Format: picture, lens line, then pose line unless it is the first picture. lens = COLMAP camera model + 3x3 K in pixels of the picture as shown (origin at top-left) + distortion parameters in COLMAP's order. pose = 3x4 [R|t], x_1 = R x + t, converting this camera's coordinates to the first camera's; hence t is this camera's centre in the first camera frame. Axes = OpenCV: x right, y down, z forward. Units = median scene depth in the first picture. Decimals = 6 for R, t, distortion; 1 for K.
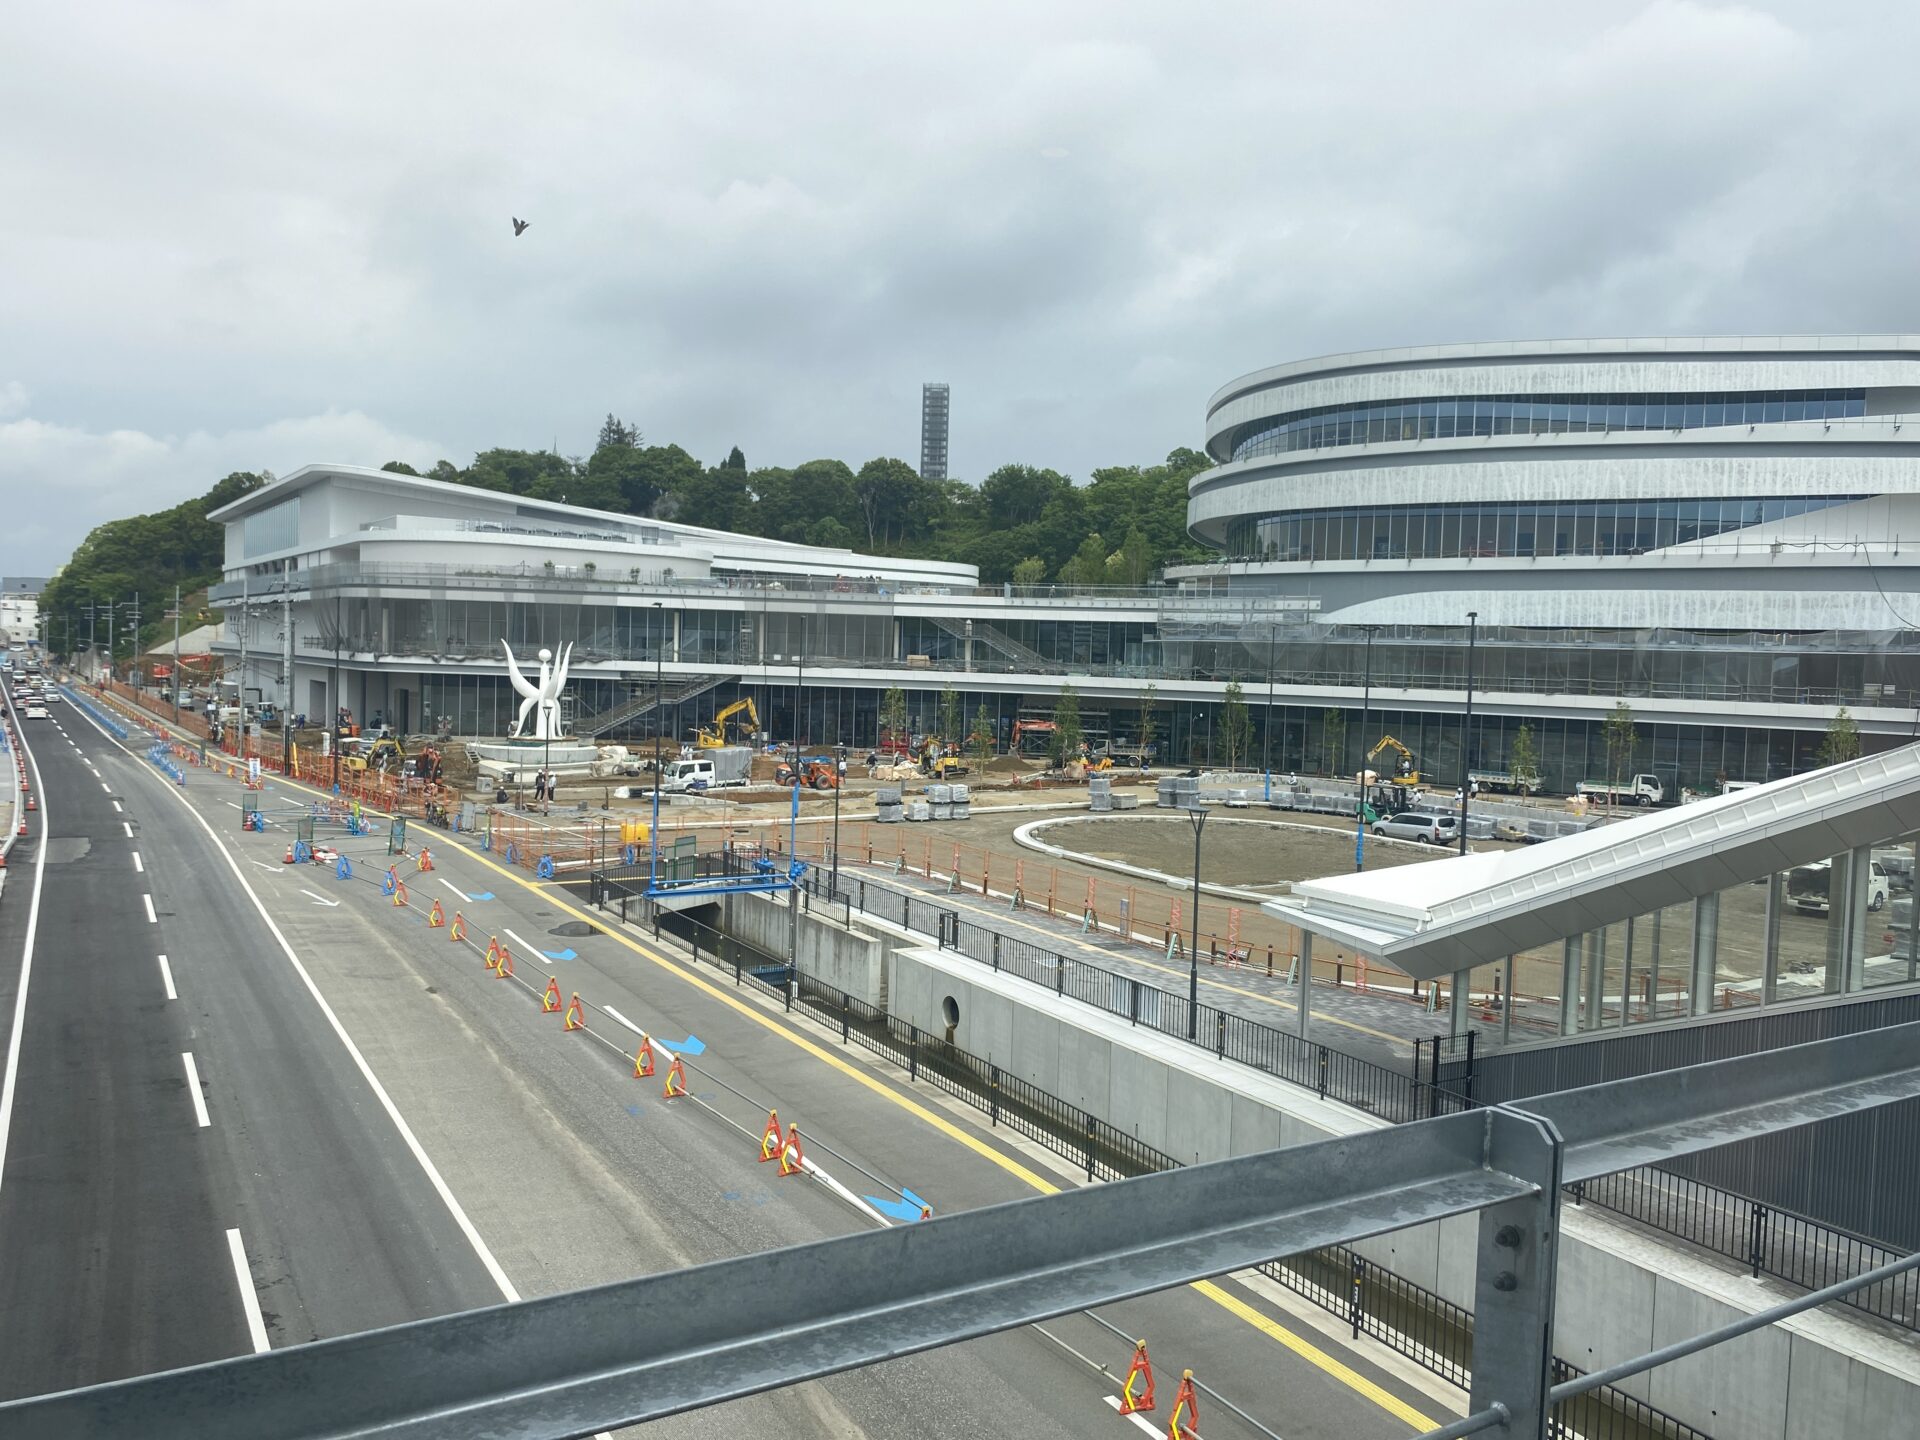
lens RADIAL K [[1445.2, 0, 948.5], [0, 1445.2, 727.4], [0, 0, 1]] dist [0.033547, -0.031894]
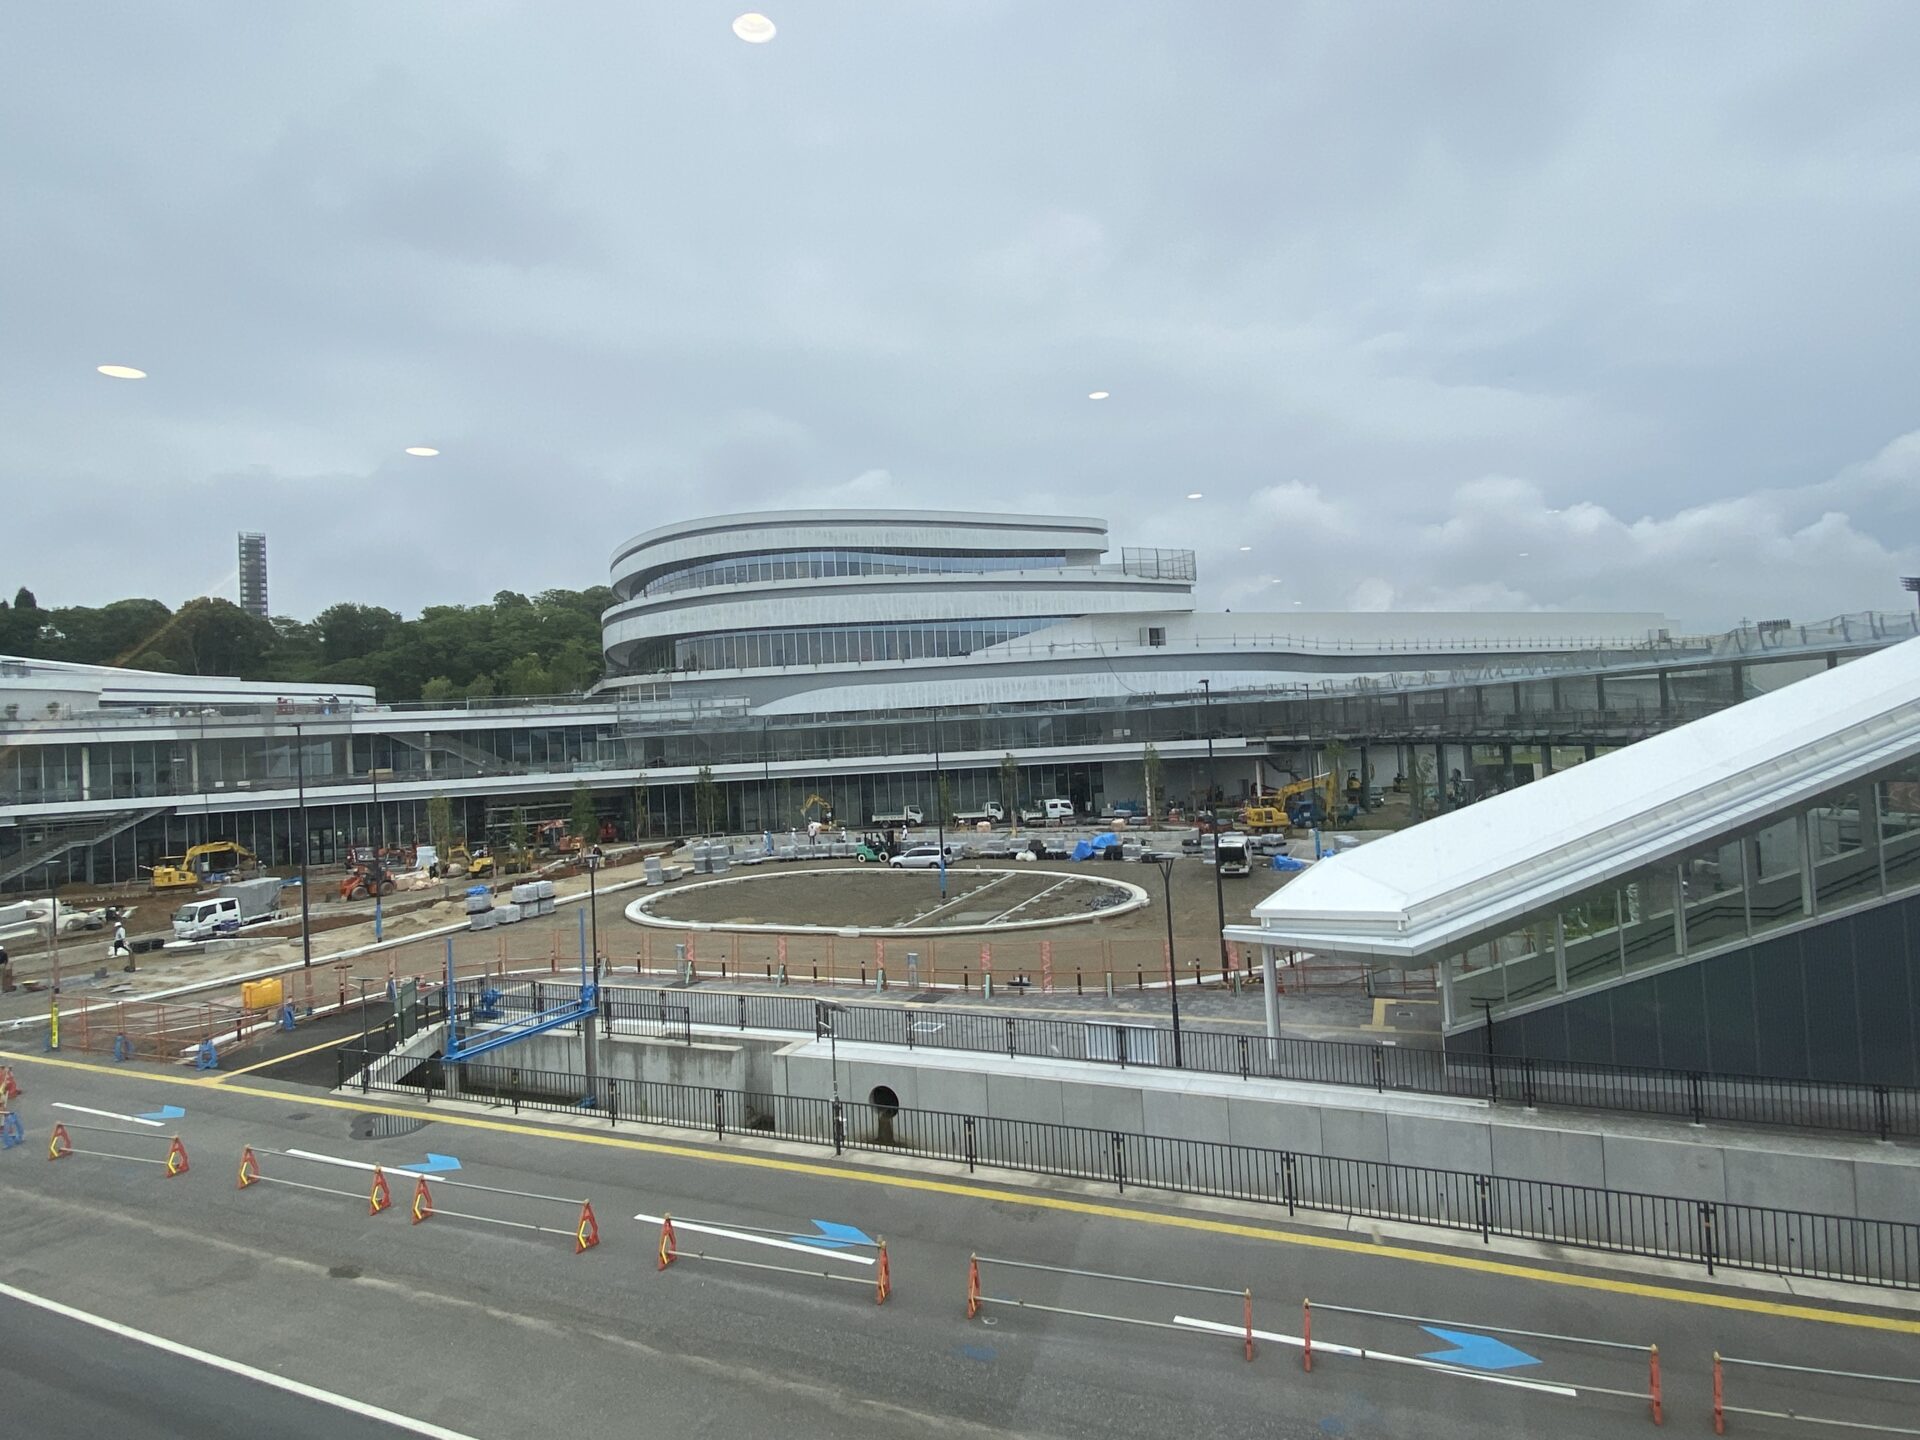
lens RADIAL K [[1037.9, 0, 952.7], [0, 1037.9, 695.9], [0, 0, 1]] dist [0.019081, -0.012046]
pose [[0.812545, -0.050686, 0.580691, -0.145050], [0.106269, 0.992398, -0.062076, -0.012639], [-0.573130, 0.112149, 0.811754, 0.142967]]
